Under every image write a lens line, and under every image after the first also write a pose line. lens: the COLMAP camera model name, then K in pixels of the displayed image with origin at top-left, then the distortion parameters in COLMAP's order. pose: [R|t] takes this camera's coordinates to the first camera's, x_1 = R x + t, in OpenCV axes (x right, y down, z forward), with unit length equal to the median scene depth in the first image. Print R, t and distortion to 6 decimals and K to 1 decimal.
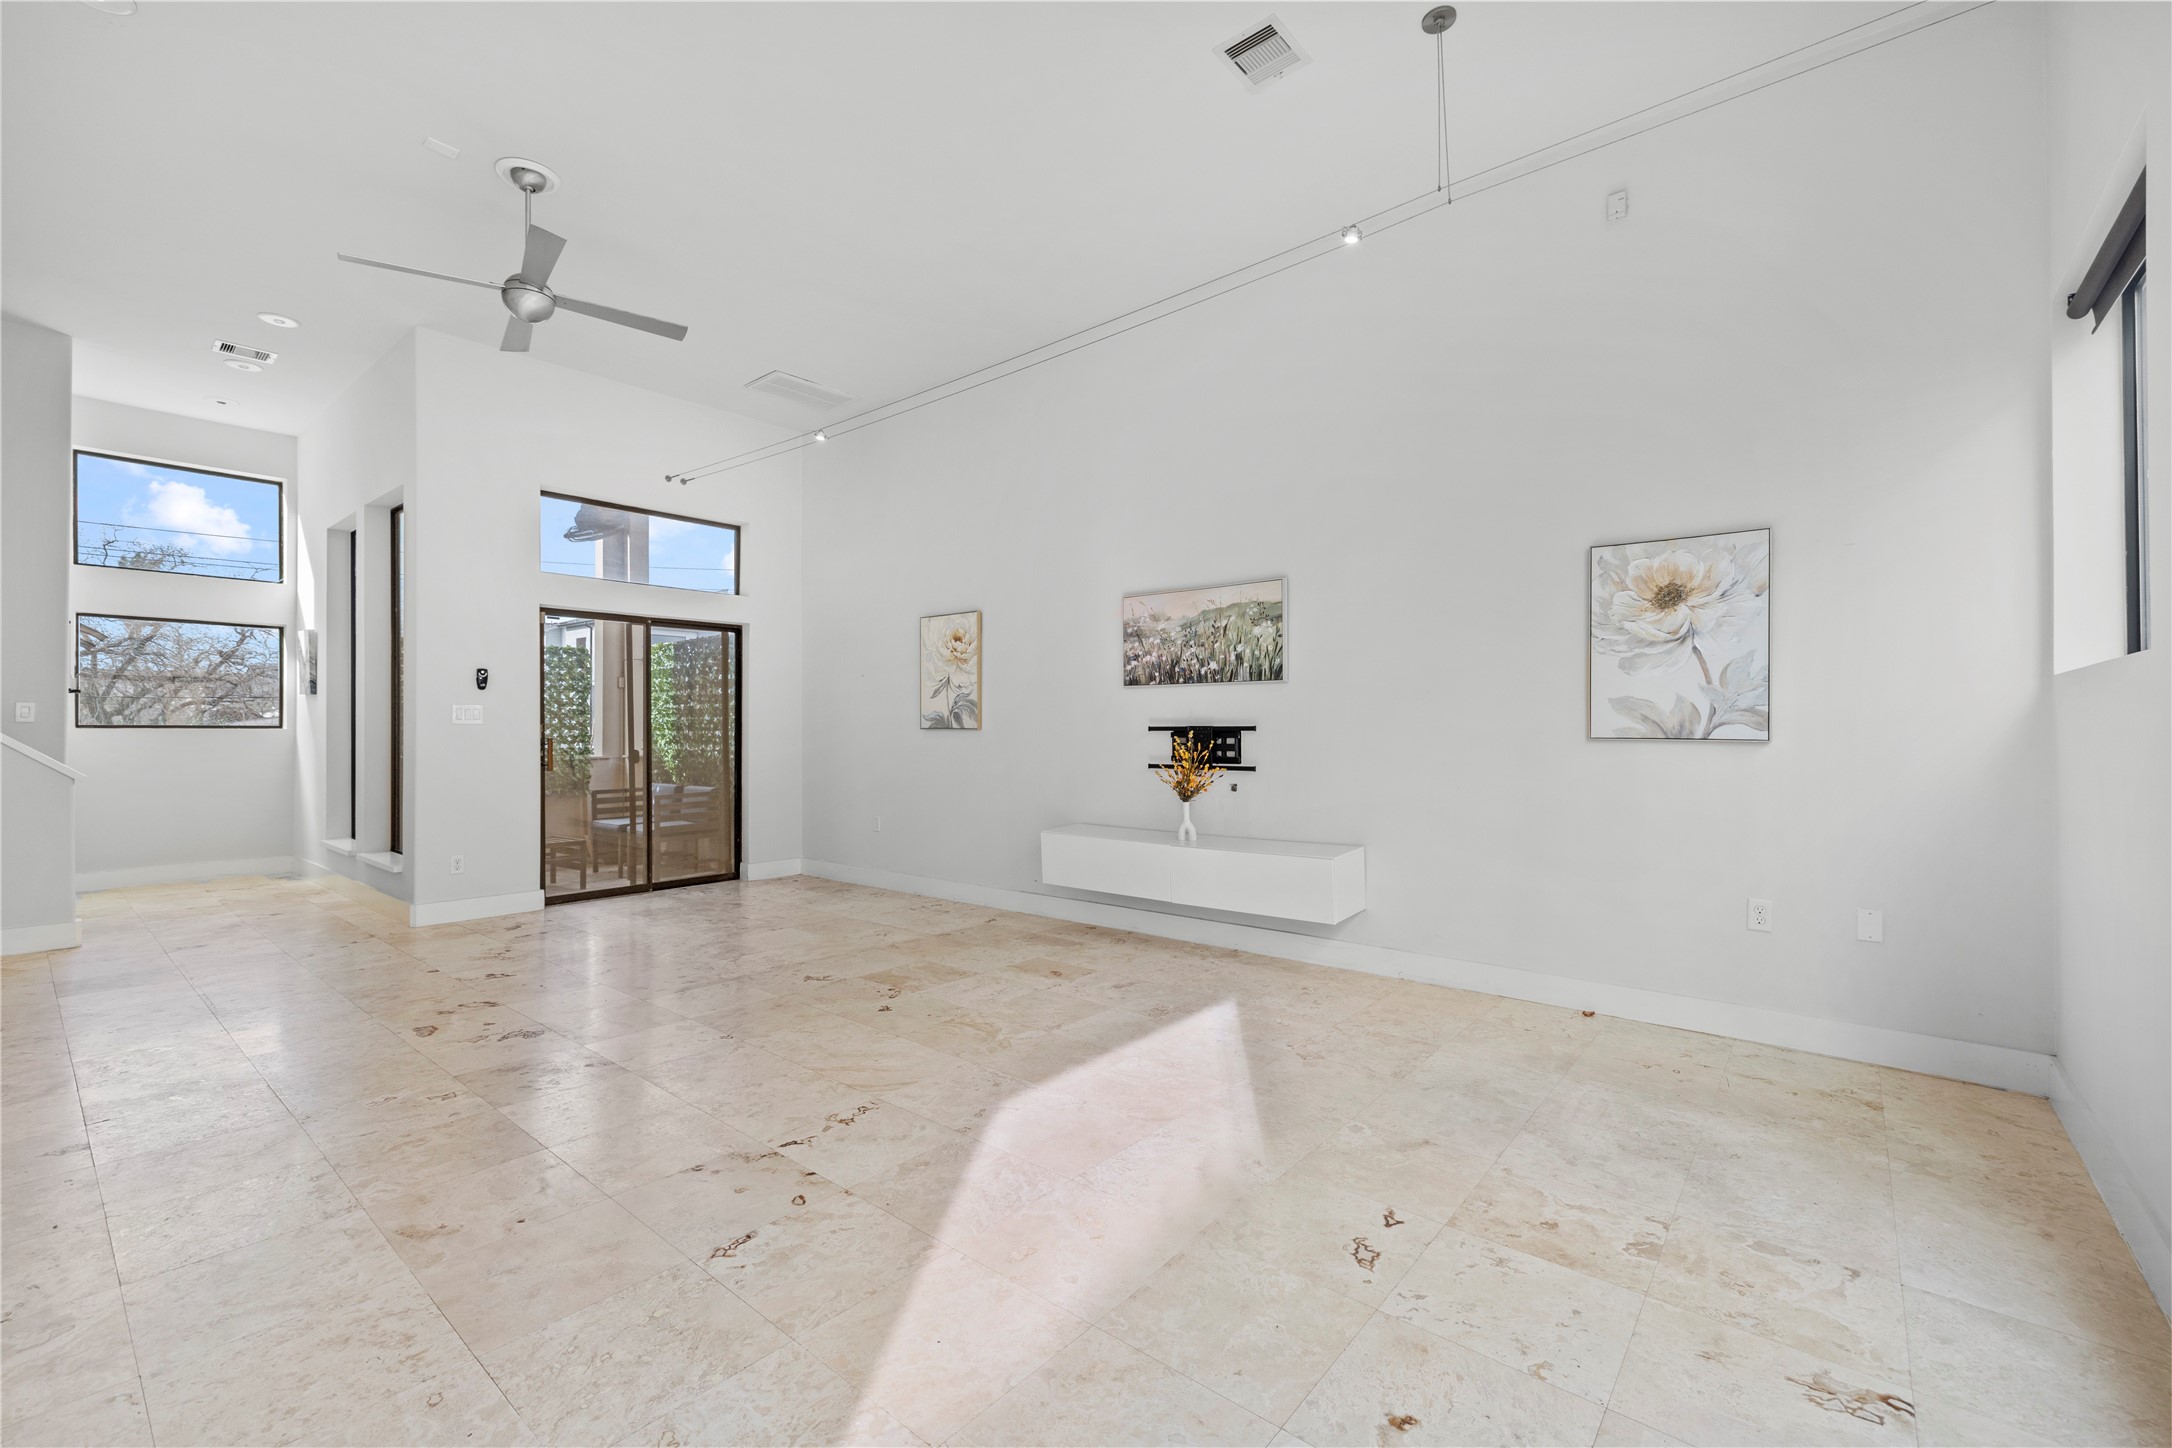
lens RADIAL K [[905.6, 0, 1080.9], [0, 905.6, 723.6], [0, 0, 1]] dist [0.000612, 0.000736]
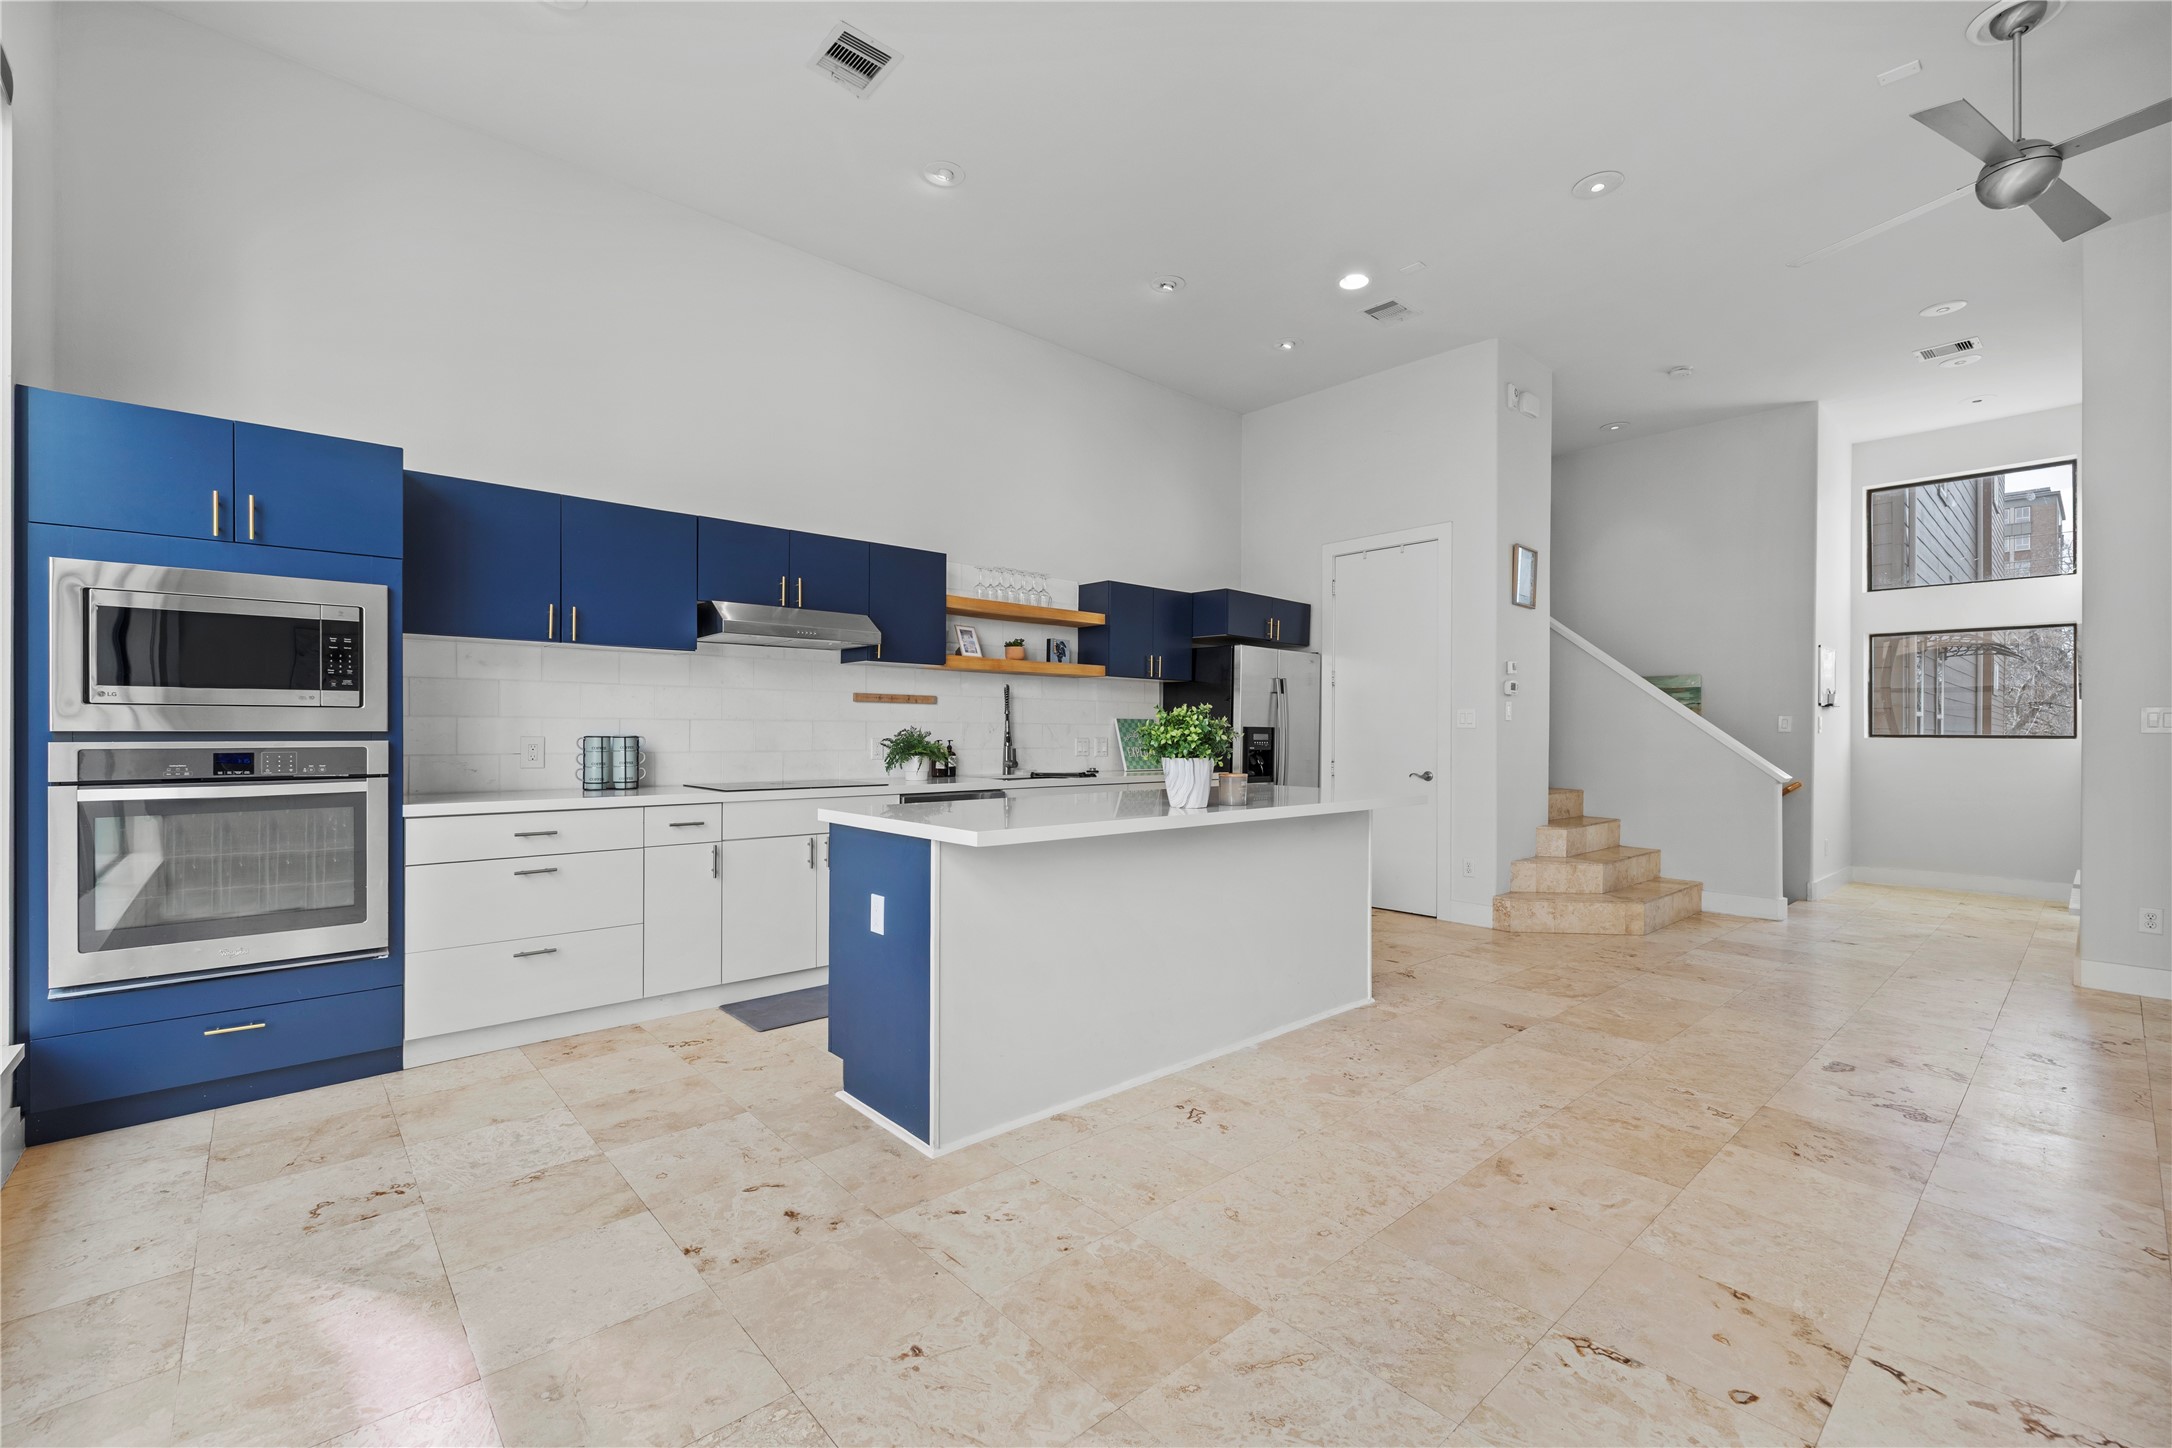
lens RADIAL K [[921.0, 0, 1082.9], [0, 921.0, 732.3], [0, 0, 1]] dist [0.001738, 0.000055]
pose [[-0.144871, -0.002594, -0.989447, 0.165232], [0.001198, 0.999995, -0.002797, 0.001106], [0.989450, -0.001591, -0.144868, 0.200599]]
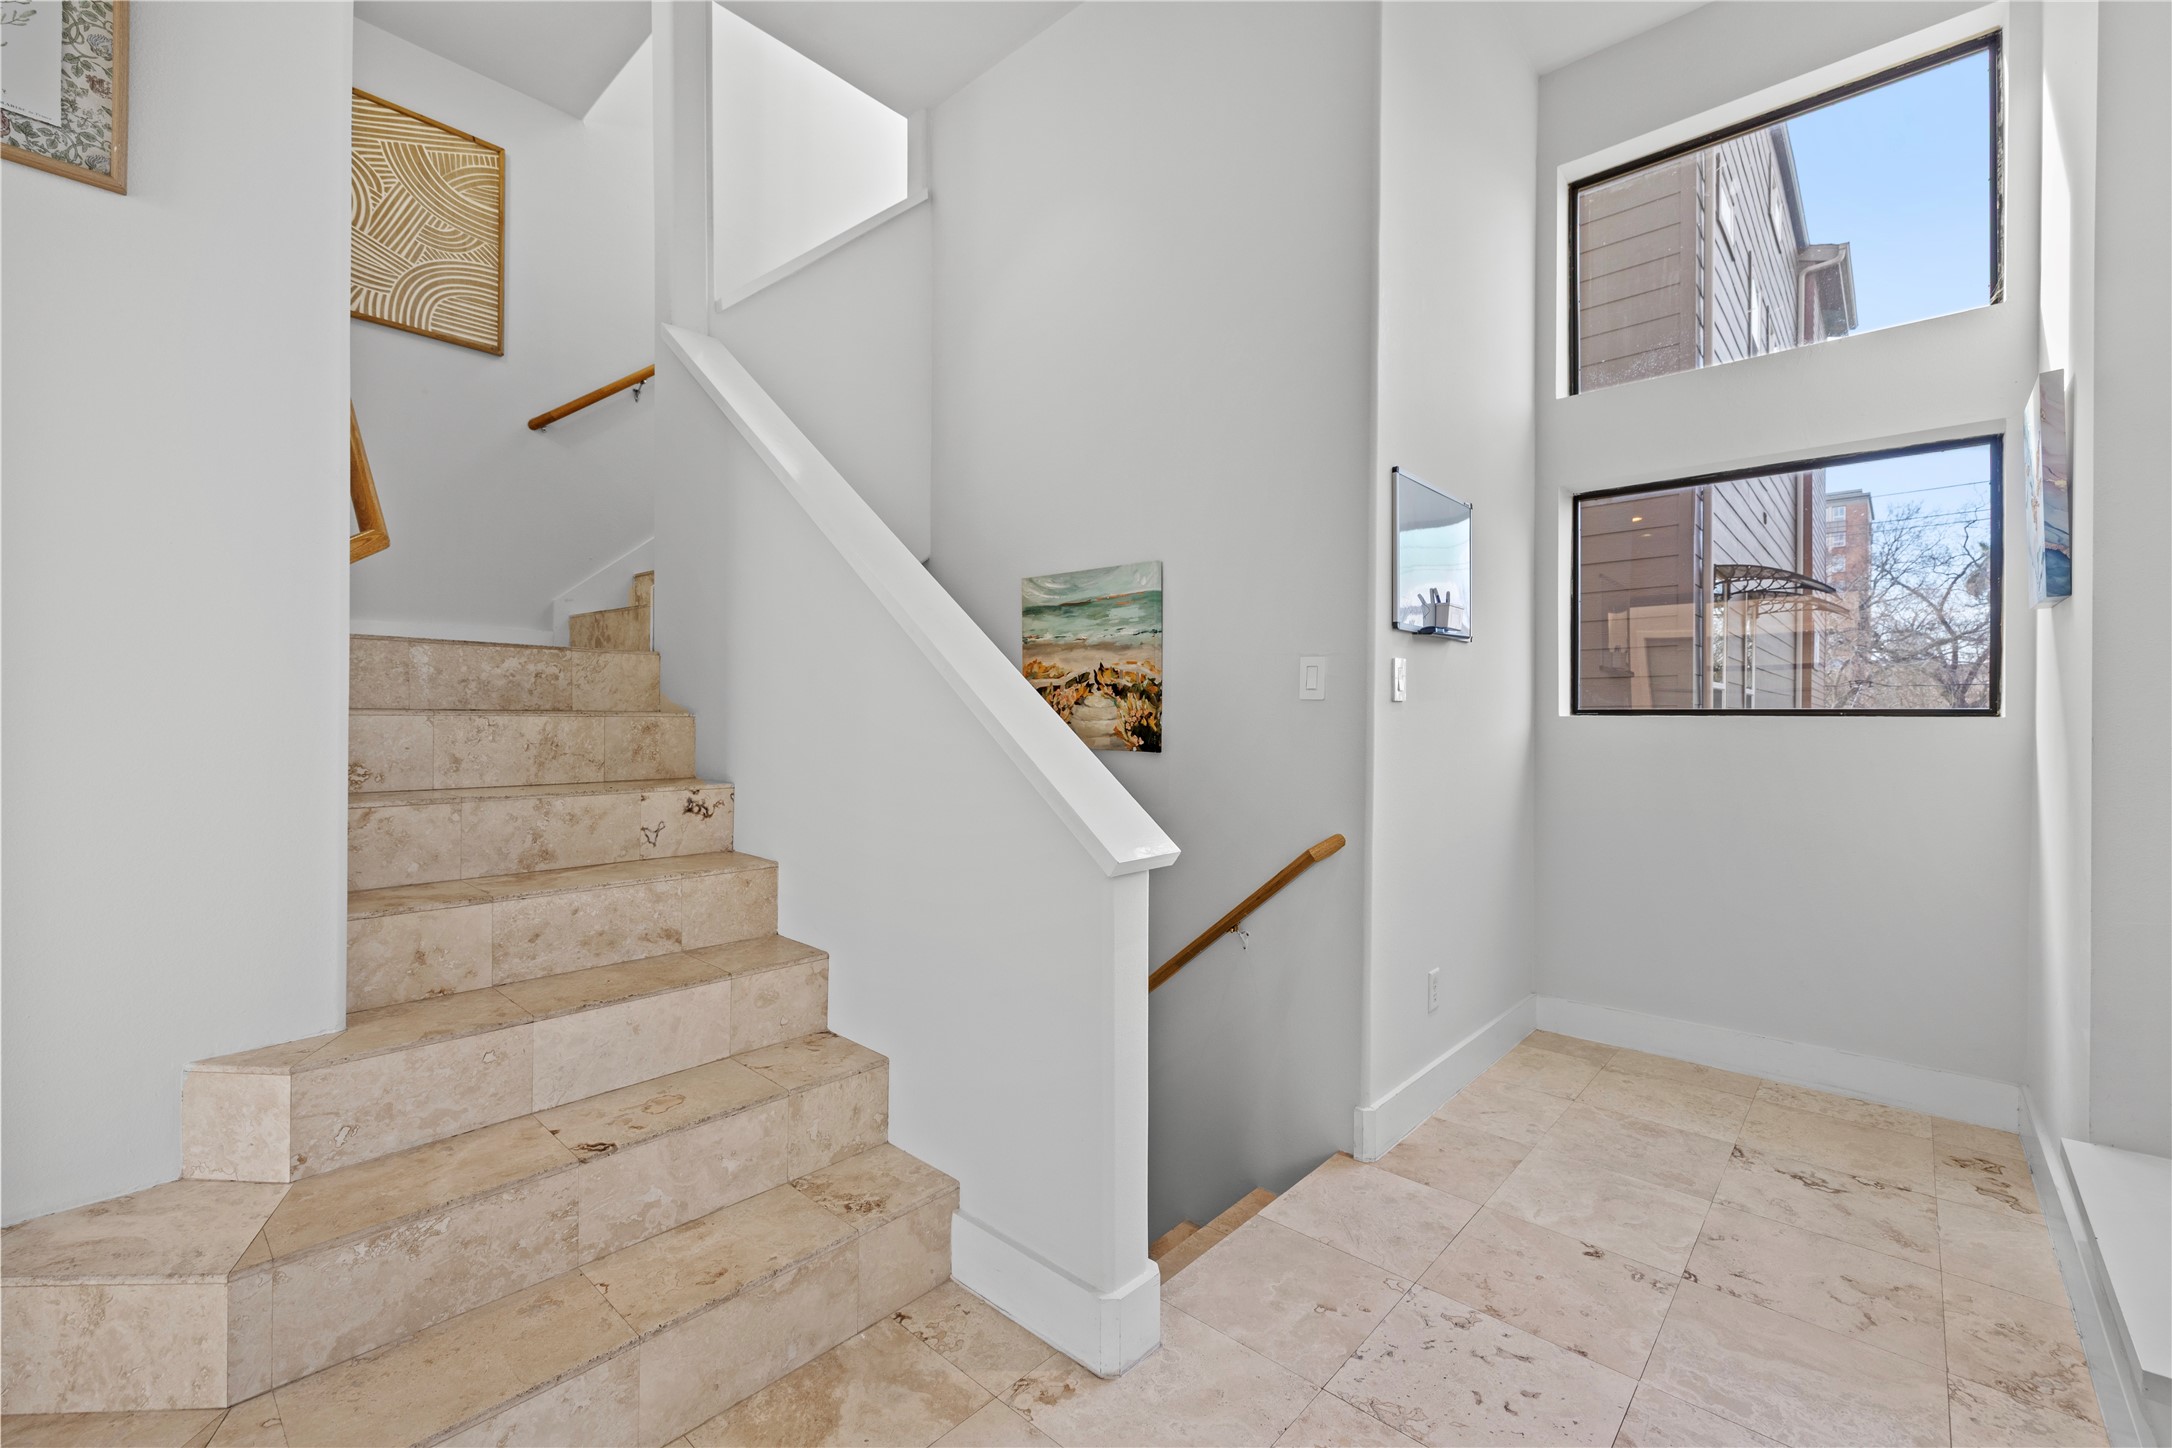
lens RADIAL K [[905.6, 0, 1080.9], [0, 905.6, 723.6], [0, 0, 1]] dist [0.000612, 0.000736]
pose [[-0.045545, 0.003505, -0.998956, -0.575117], [0.004274, 0.999985, 0.003314, 0.006798], [0.998953, -0.004119, -0.045560, 0.742774]]
